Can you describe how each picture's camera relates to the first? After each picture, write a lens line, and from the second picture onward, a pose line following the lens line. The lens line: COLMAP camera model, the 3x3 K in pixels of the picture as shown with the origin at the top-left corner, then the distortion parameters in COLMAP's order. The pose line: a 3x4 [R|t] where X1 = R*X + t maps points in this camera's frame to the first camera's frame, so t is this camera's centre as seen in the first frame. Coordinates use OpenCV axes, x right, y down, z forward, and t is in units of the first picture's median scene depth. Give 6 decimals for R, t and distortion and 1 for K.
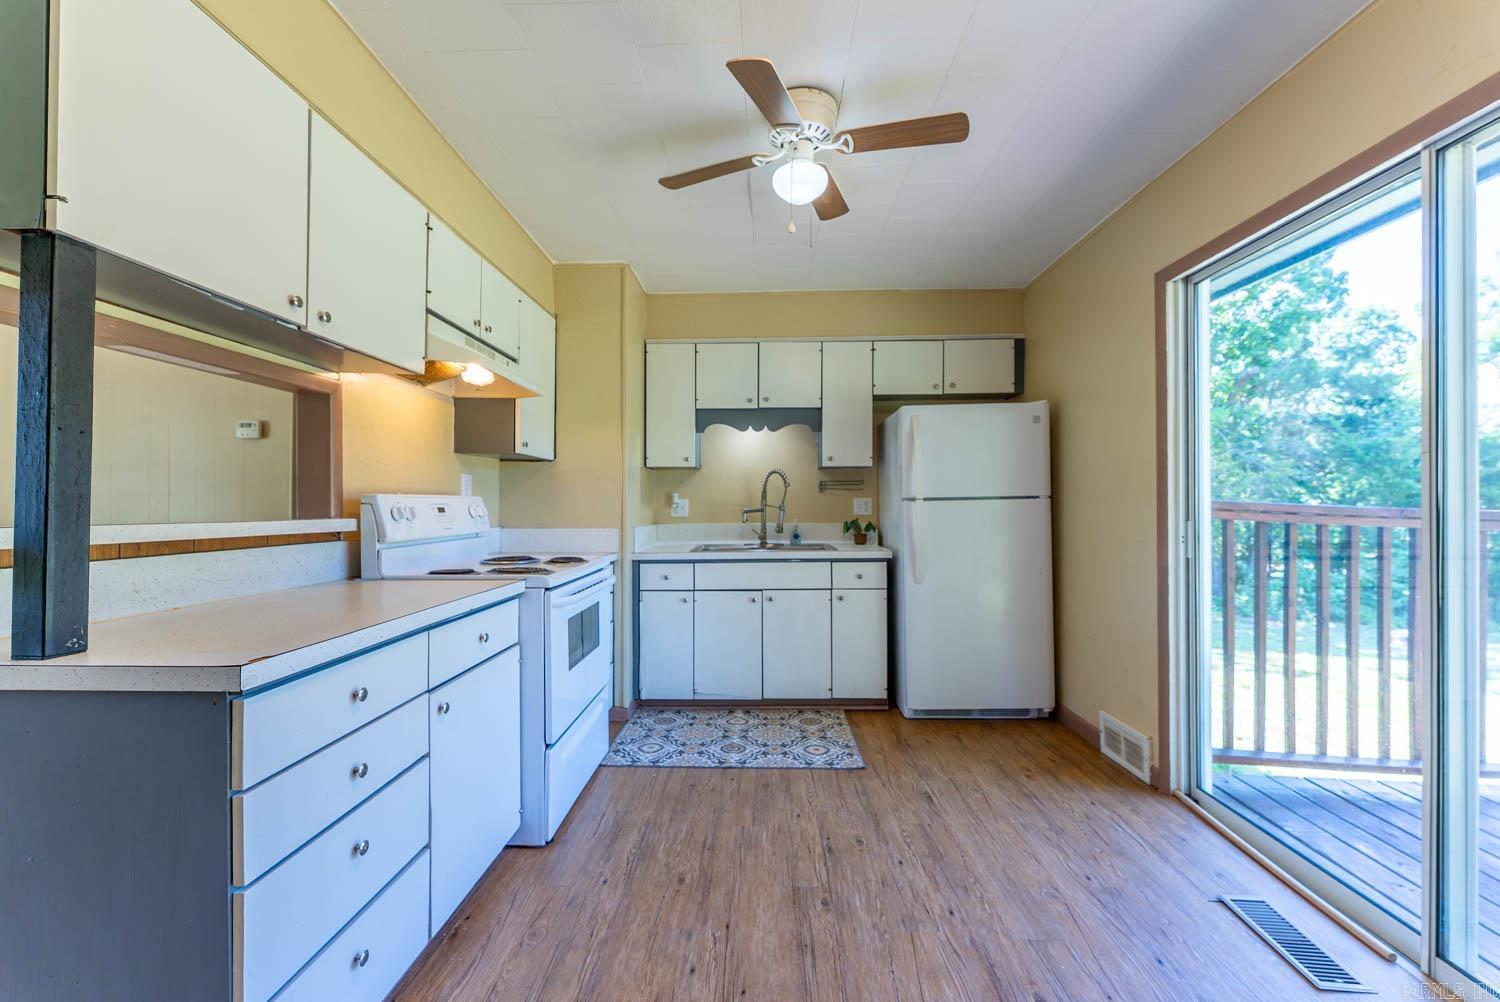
lens RADIAL K [[623.3, 0, 739.6], [0, 623.3, 502.5], [0, 0, 1]] dist [0.000823, -0.000307]
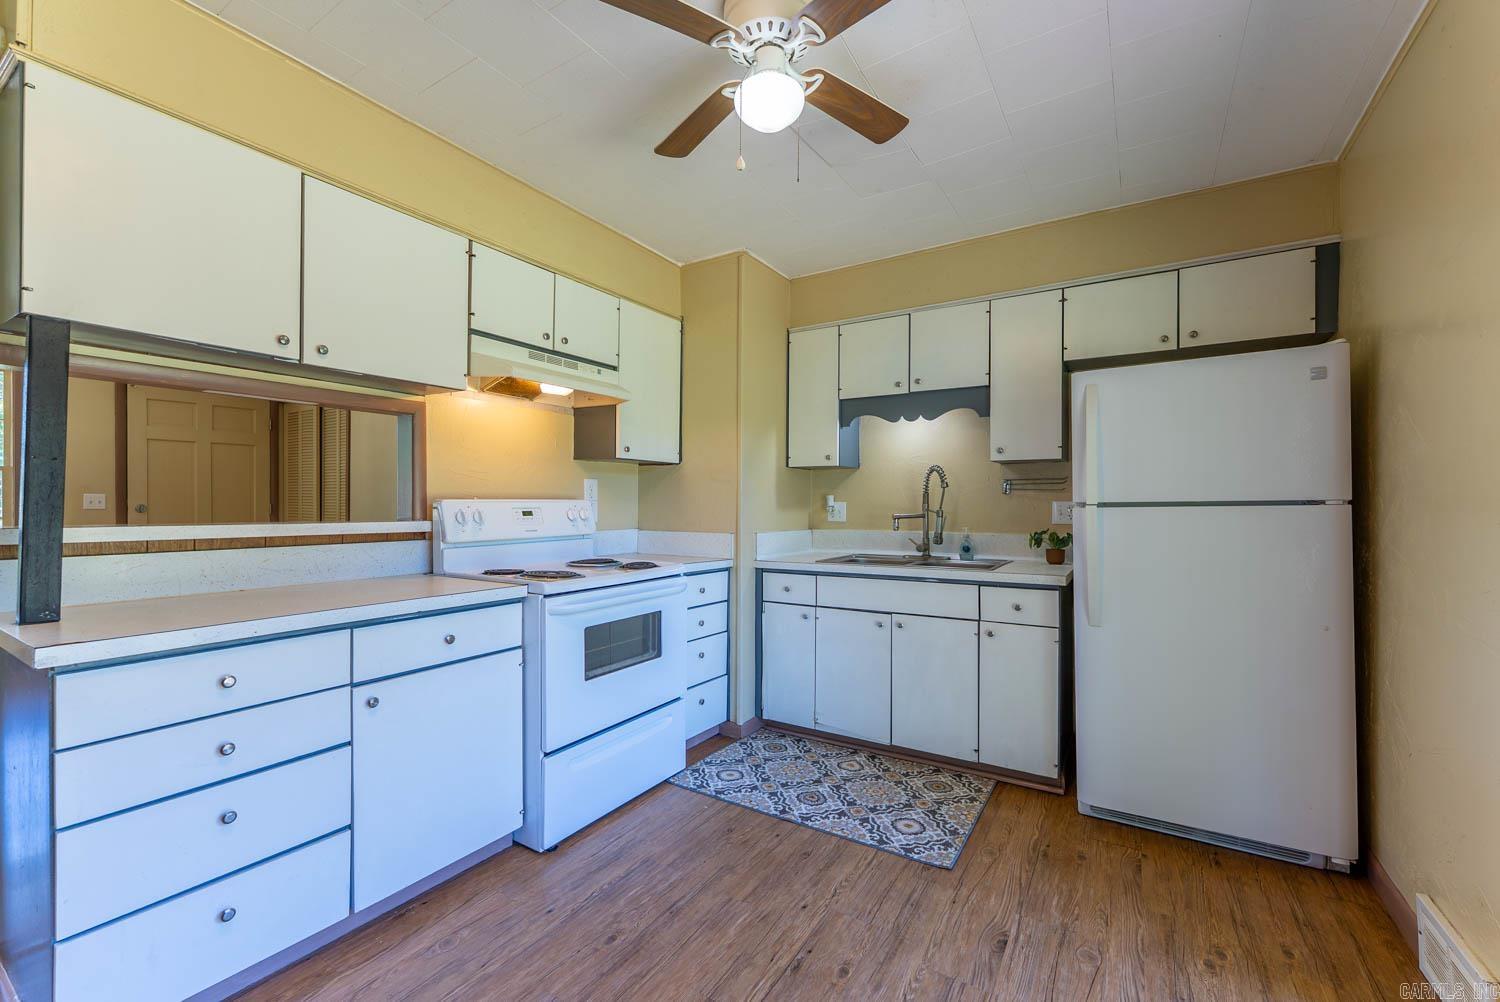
lens RADIAL K [[623.3, 0, 739.6], [0, 623.3, 502.5], [0, 0, 1]] dist [0.000823, -0.000307]
pose [[0.859828, 0.004056, -0.510567, 0.298350], [-0.002808, 0.999991, 0.003214, -0.008802], [0.510576, -0.001329, 0.859832, 0.195981]]
